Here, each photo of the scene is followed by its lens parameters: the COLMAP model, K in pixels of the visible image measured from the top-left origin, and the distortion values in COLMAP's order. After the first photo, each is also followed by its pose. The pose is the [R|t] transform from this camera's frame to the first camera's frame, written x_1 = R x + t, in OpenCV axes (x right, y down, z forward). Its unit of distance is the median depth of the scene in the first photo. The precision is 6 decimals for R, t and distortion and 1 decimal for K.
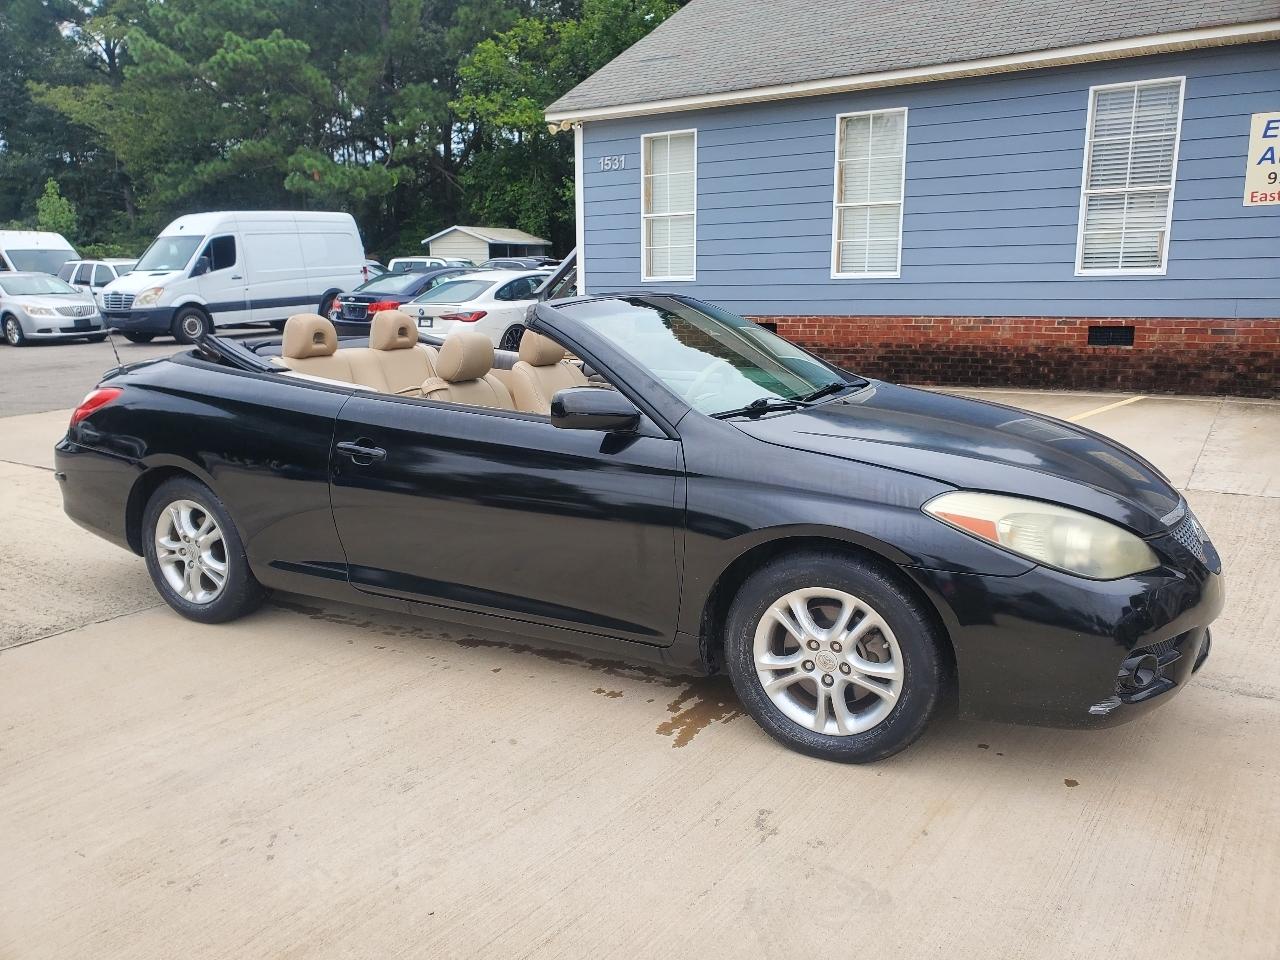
lens RADIAL K [[997.9, 0, 637.4], [0, 997.9, 472.1], [0, 0, 1]] dist [0.000037, 0.013092]
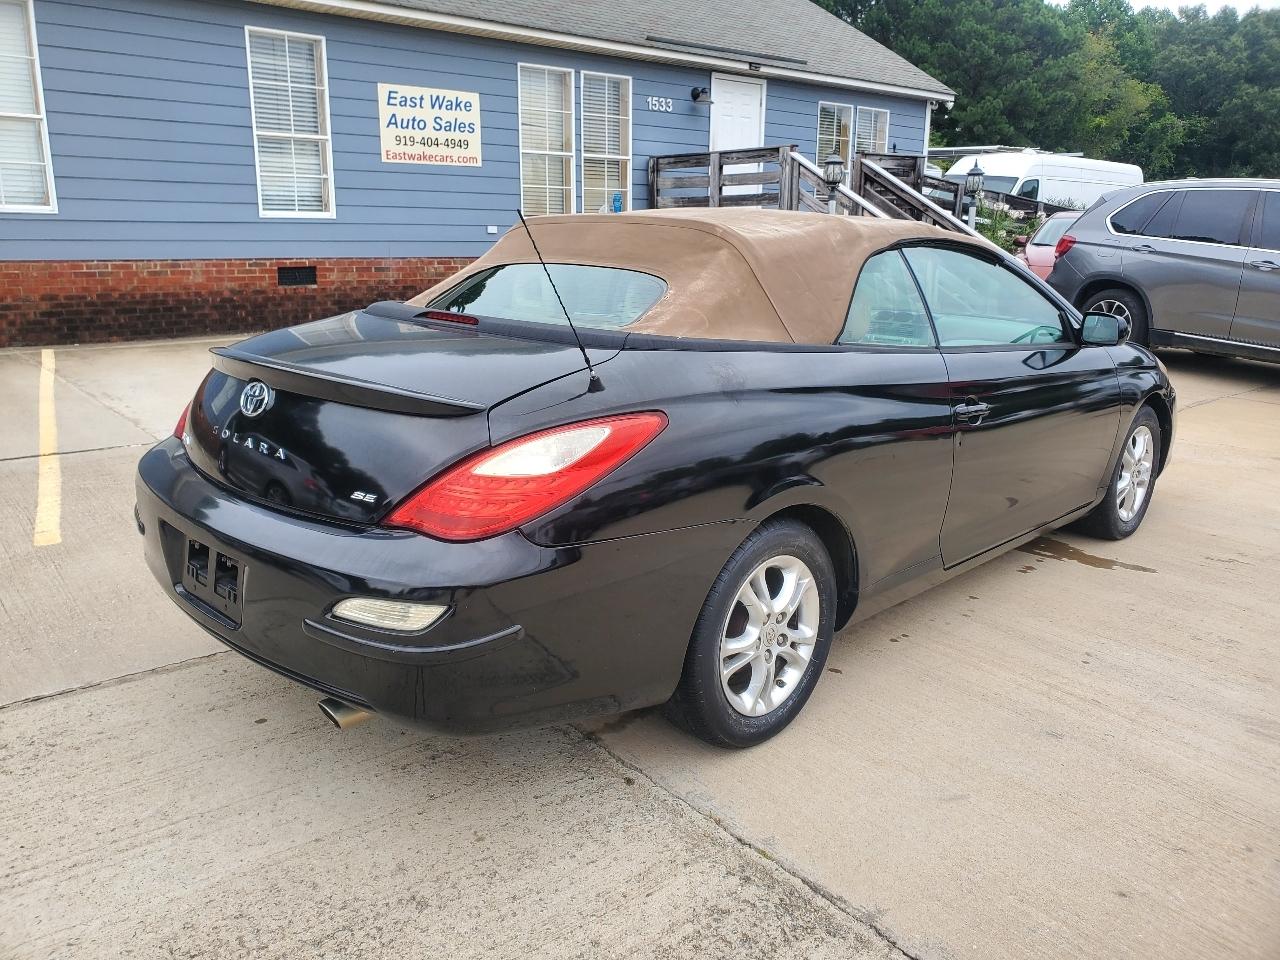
lens RADIAL K [[995.9, 0, 616.9], [0, 995.9, 464.7], [0, 0, 1]] dist [-0.010543, 0.029330]
pose [[0.294691, -0.208208, 0.932634, -0.449019], [0.160440, 0.972901, 0.166502, -0.064751], [-0.942028, 0.100565, 0.320110, 0.373555]]
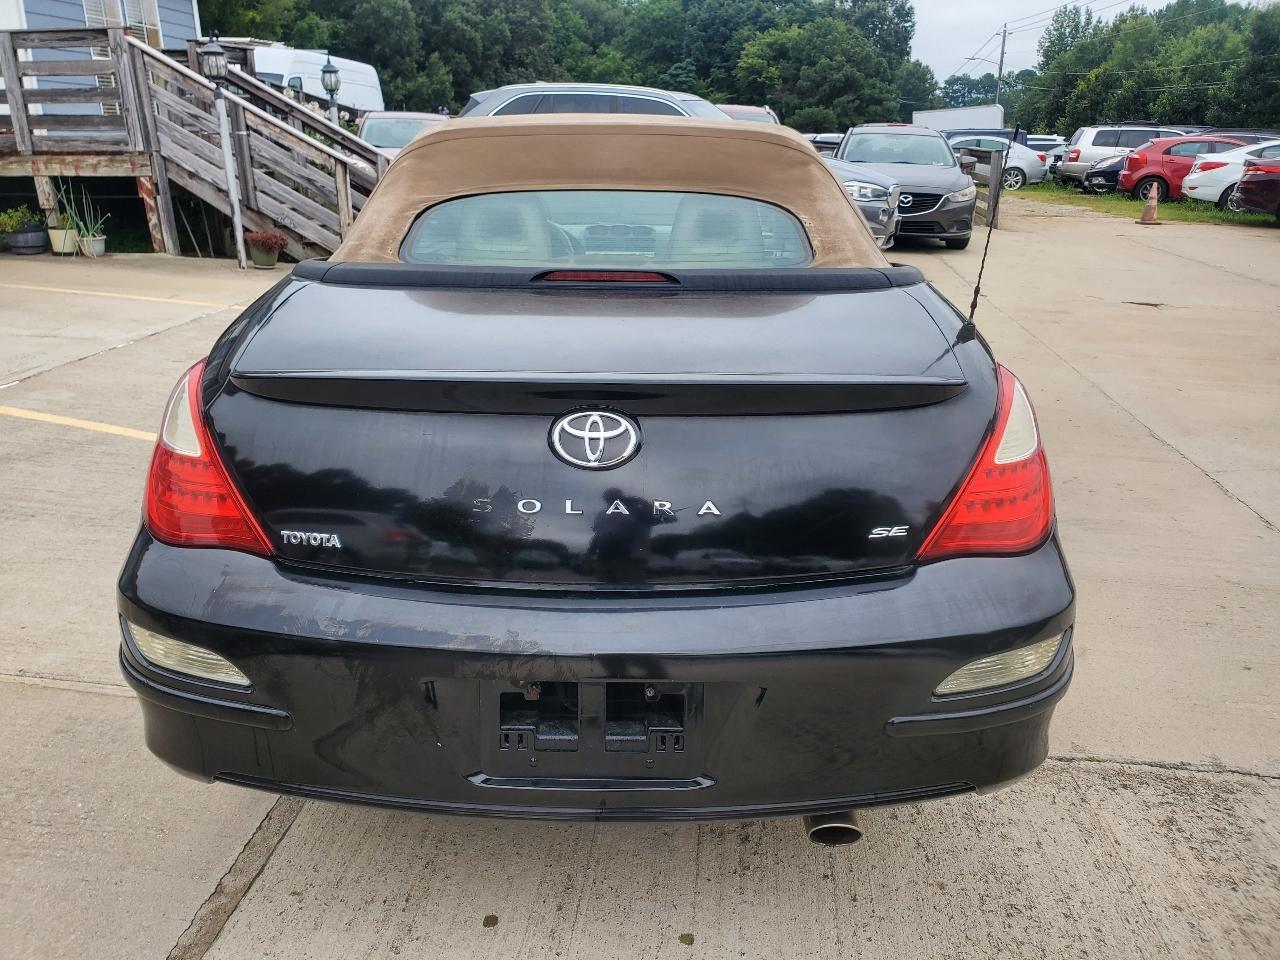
lens RADIAL K [[1001.6, 0, 609.2], [0, 1001.6, 477.1], [0, 0, 1]] dist [0.010971, -0.003417]
pose [[-0.455206, -0.279512, 0.845376, -0.374523], [0.167573, 0.905588, 0.389653, -0.108125], [-0.874475, 0.319034, -0.365391, 0.592331]]
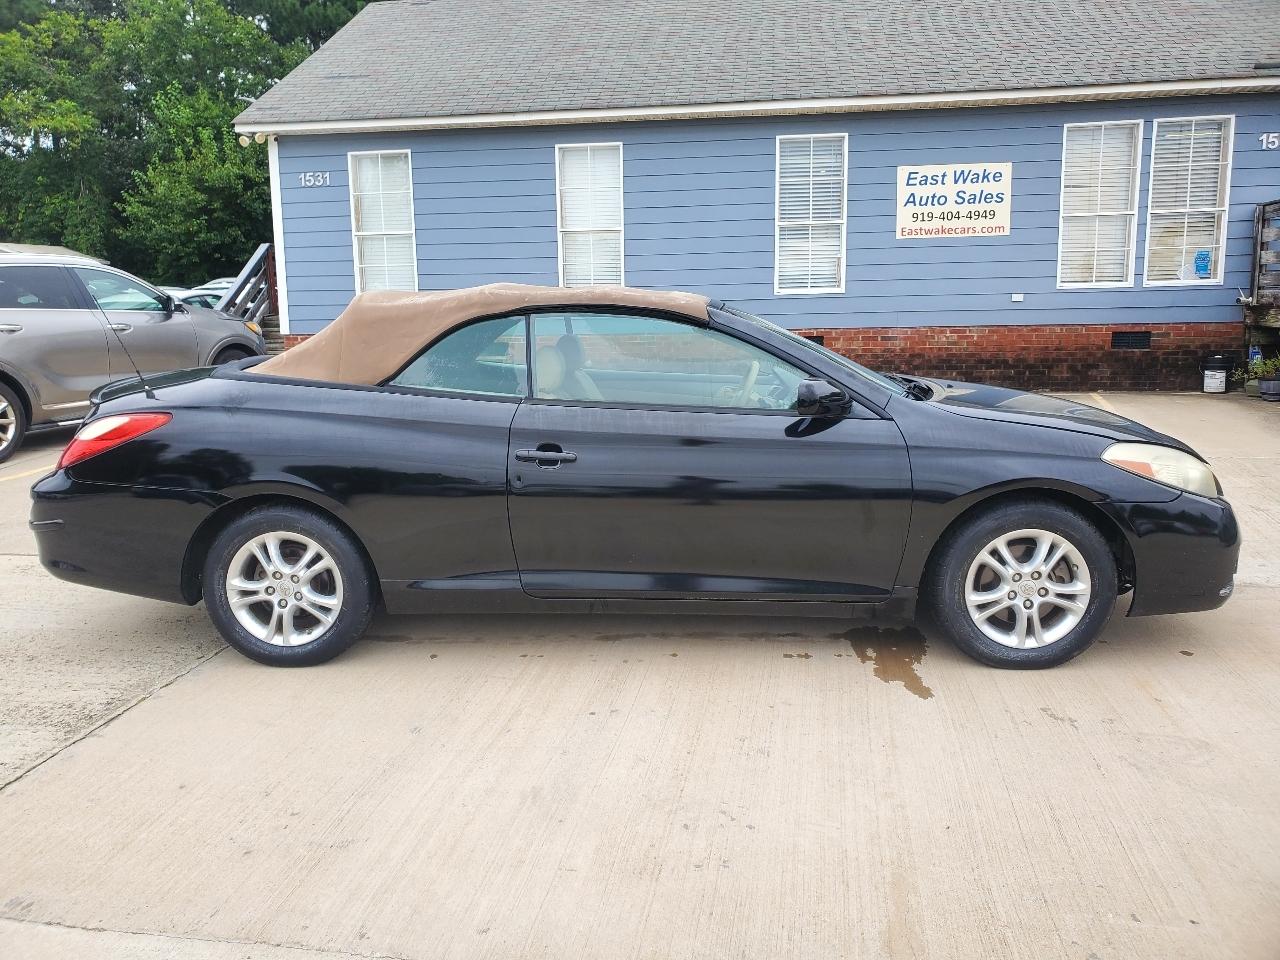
lens RADIAL K [[989.8, 0, 625.8], [0, 989.8, 456.6], [0, 0, 1]] dist [0.006375, 0.008497]
pose [[0.905756, -0.069629, 0.418041, -0.227145], [0.085192, 0.996190, -0.018659, 0.001529], [-0.415149, 0.052514, 0.908237, 0.022047]]
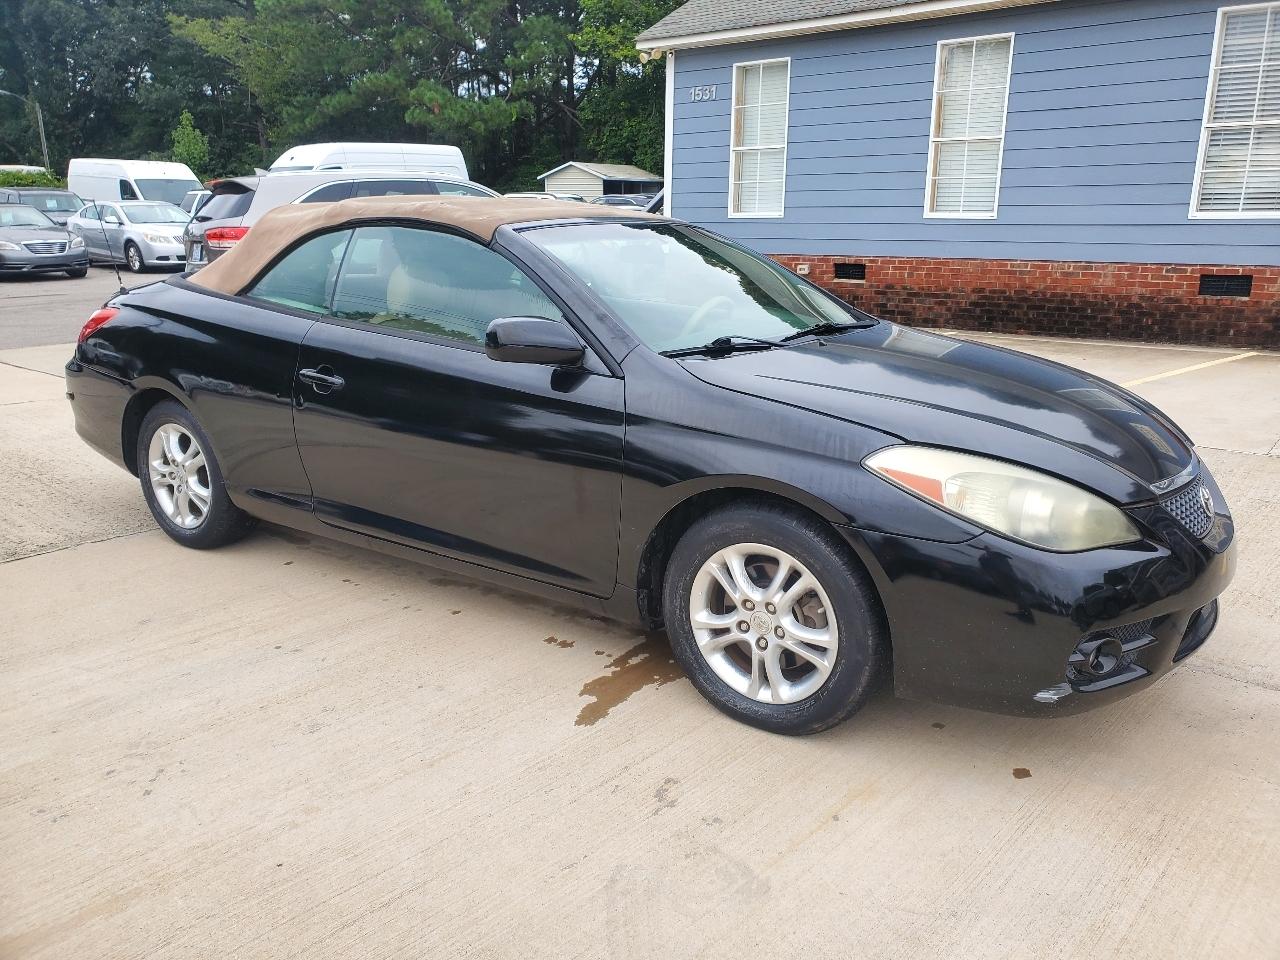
lens RADIAL K [[997.9, 0, 657.0], [0, 997.9, 465.0], [0, 0, 1]] dist [0.008719, 0.011530]
pose [[0.994337, 0.041924, -0.097651, 0.052447], [-0.036985, 0.997970, 0.051844, -0.000235], [0.099627, -0.047939, 0.993869, 0.024384]]
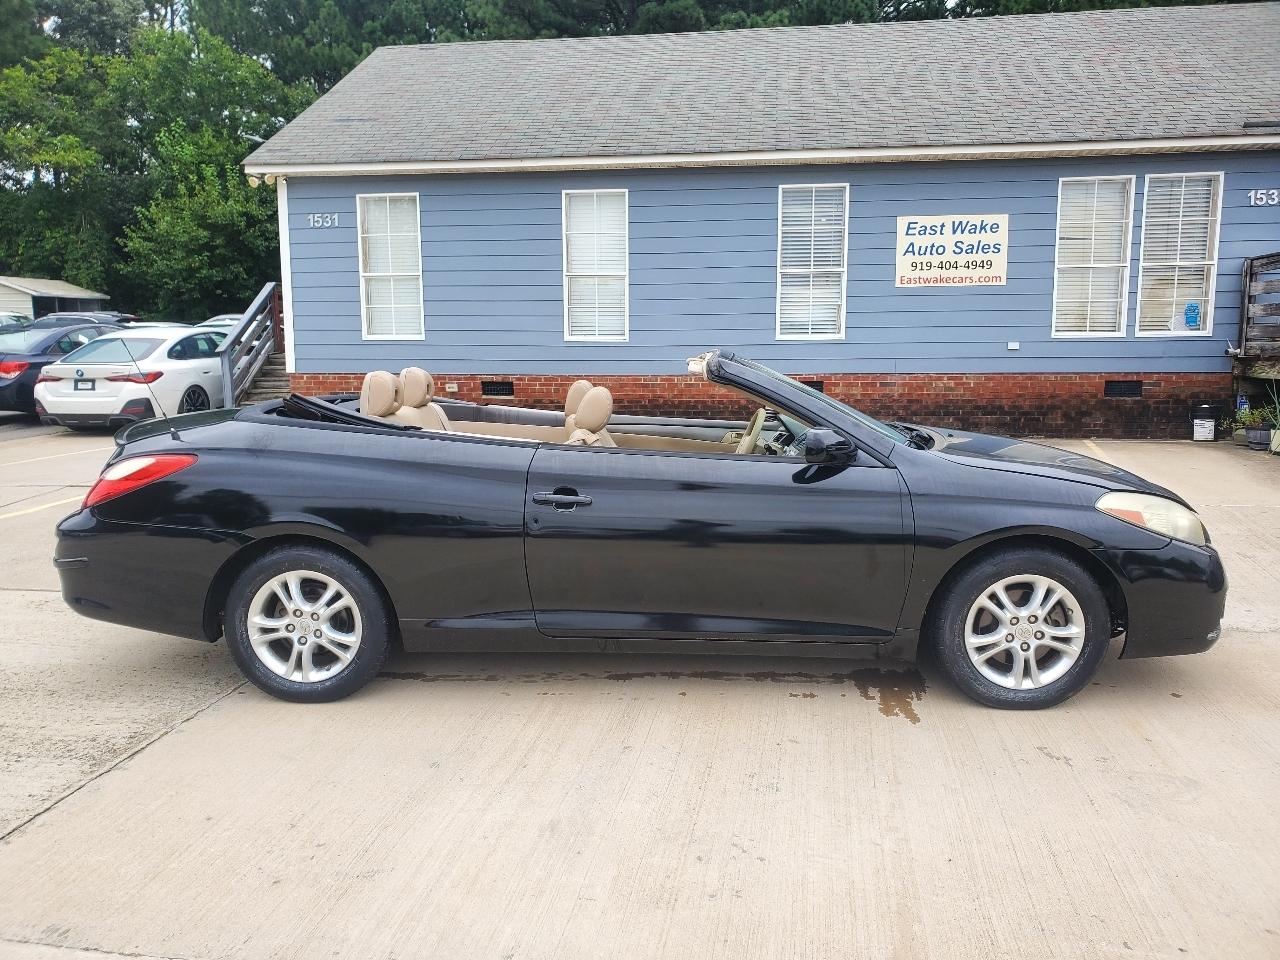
lens RADIAL K [[988.4, 0, 640.0], [0, 988.4, 480.0], [0, 0, 1]] dist [0.002969, 0.011696]
pose [[0.899111, -0.053410, 0.434449, -0.237633], [0.075573, 0.996564, -0.033887, -0.000410], [-0.431147, 0.063301, 0.900059, 0.013789]]
